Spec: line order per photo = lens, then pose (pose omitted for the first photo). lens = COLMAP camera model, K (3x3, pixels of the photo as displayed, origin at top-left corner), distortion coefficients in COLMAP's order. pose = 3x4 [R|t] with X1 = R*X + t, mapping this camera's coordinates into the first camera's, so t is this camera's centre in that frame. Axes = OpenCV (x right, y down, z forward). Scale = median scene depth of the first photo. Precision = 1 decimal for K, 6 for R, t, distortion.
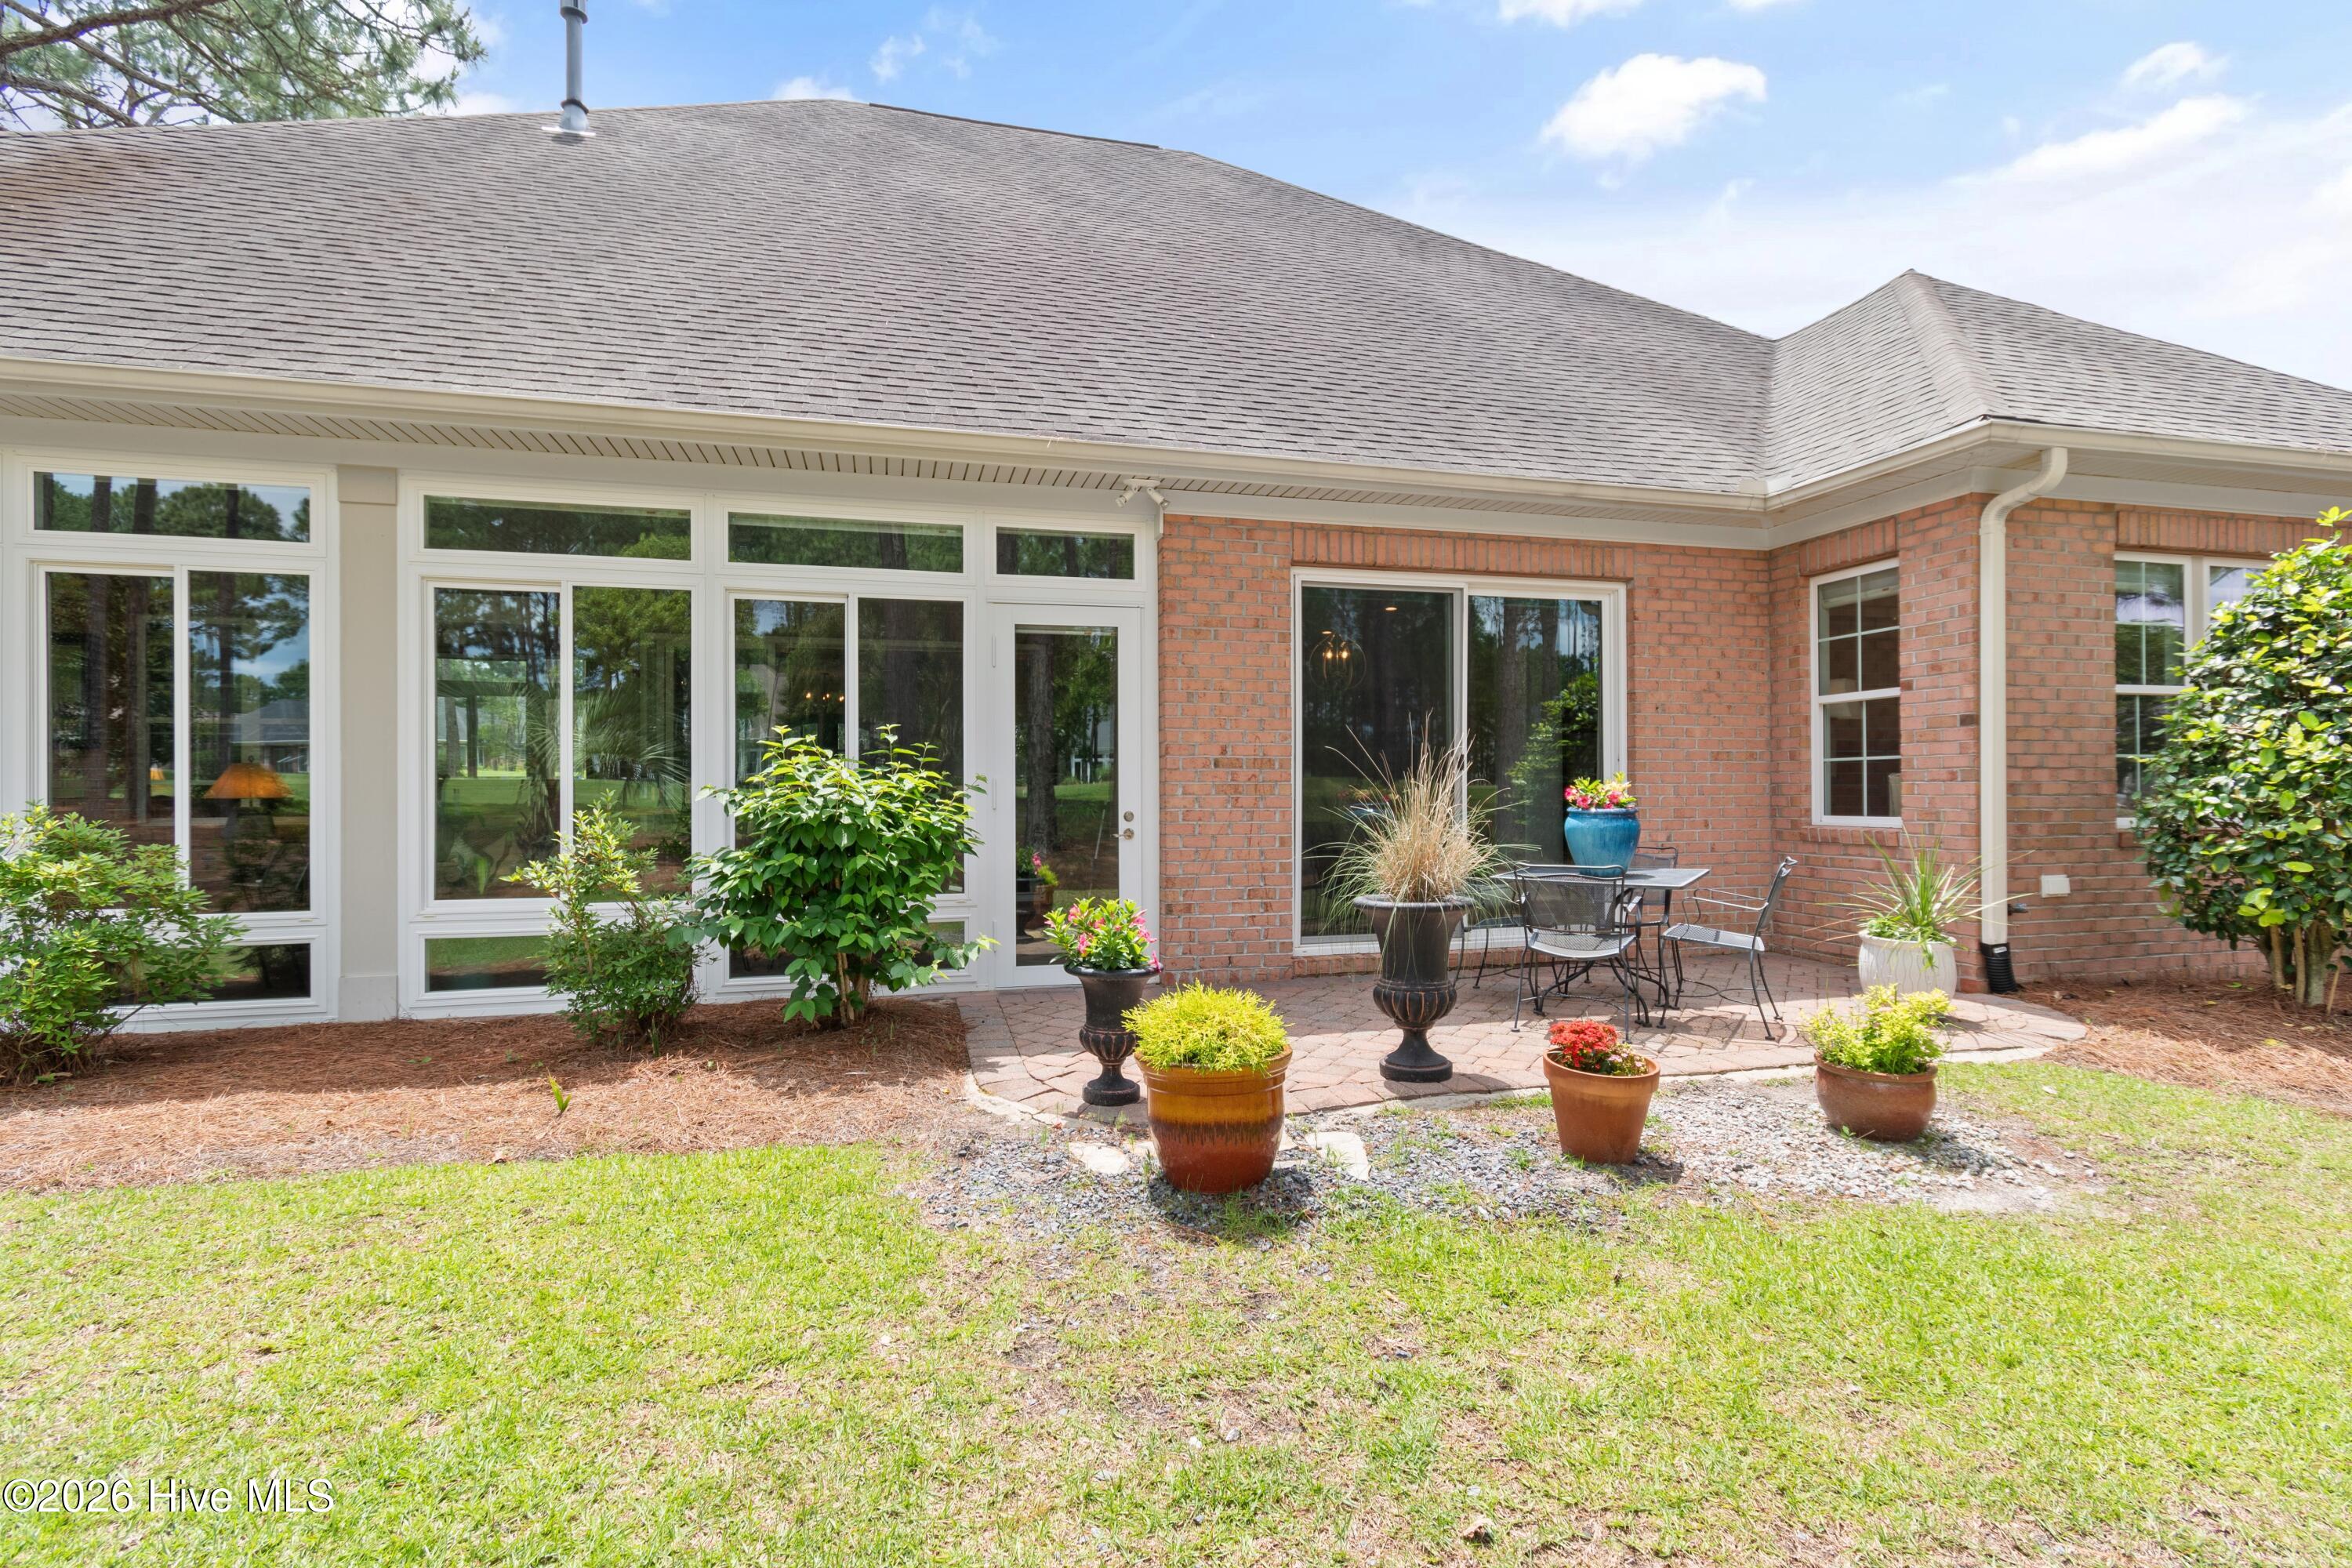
lens RADIAL K [[1064.7, 0, 1169.9], [0, 1064.7, 788.8], [0, 0, 1]] dist [0.001569, 0.000077]
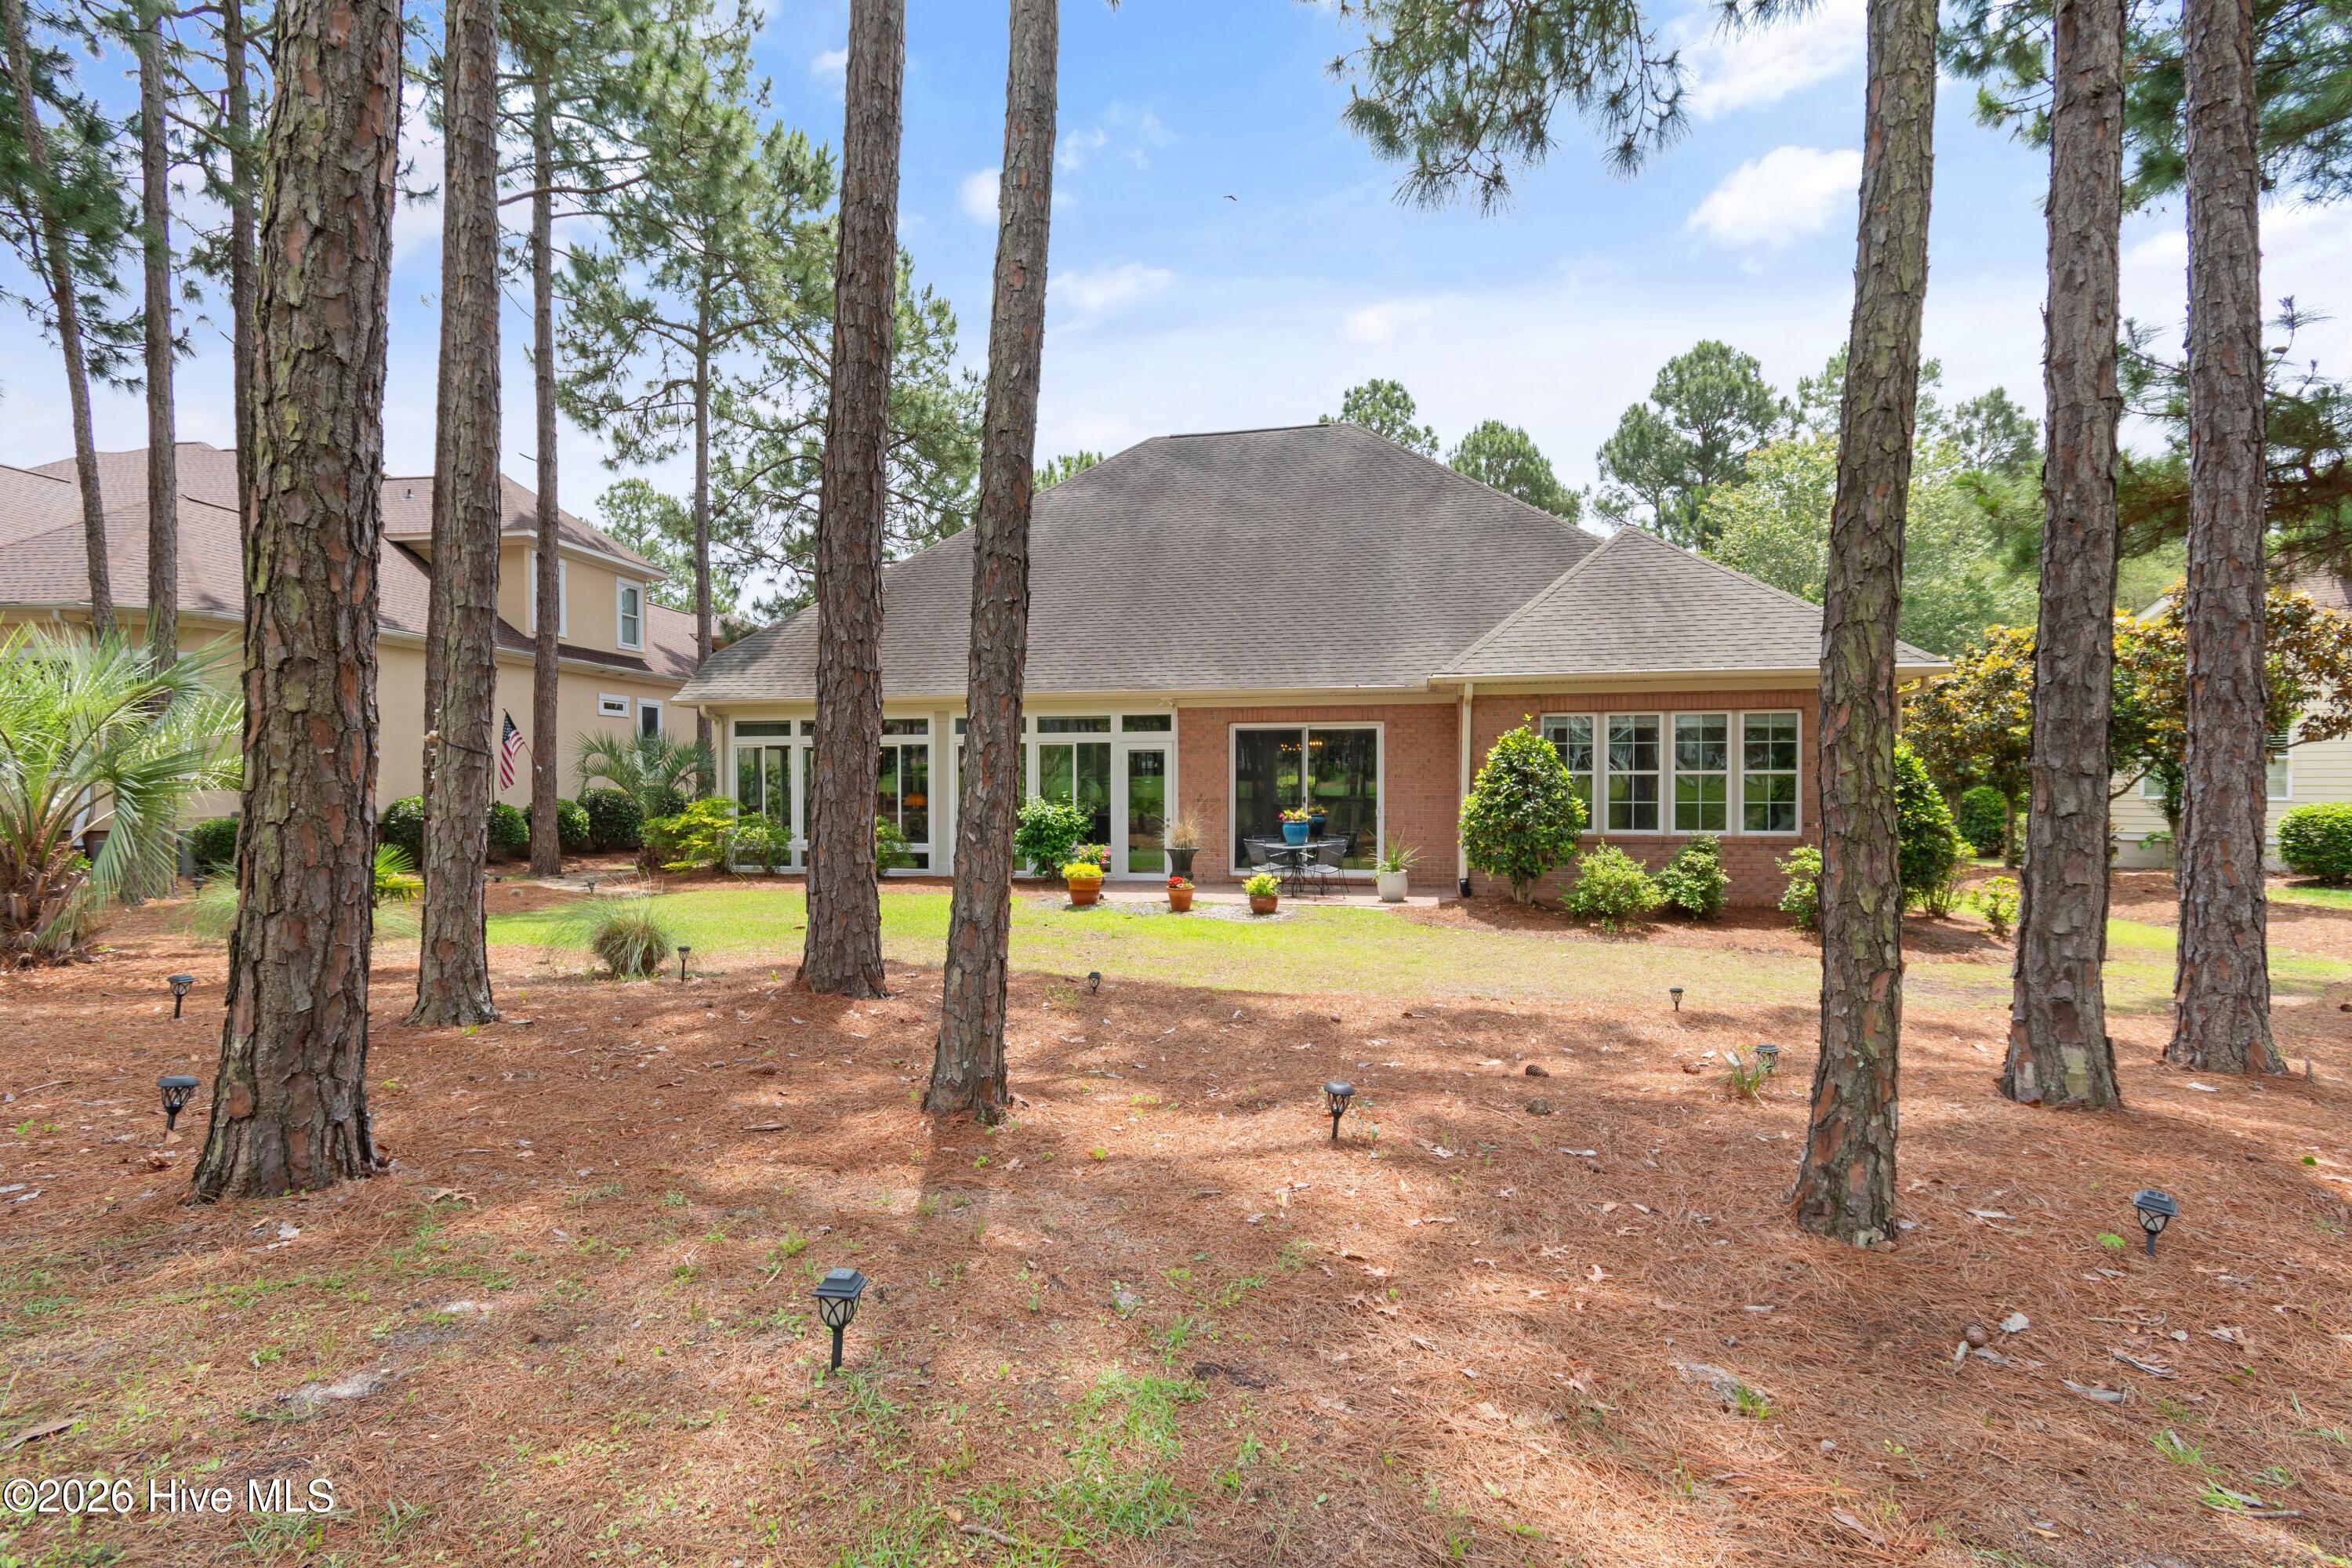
lens RADIAL K [[1035.8, 0, 1173.2], [0, 1035.8, 790.8], [0, 0, 1]] dist [0.004233, -0.001214]
pose [[0.901942, 0.016779, -0.431532, 1.122168], [-0.003397, 0.999490, 0.031762, -0.131249], [0.431844, -0.027182, 0.901539, -1.390552]]
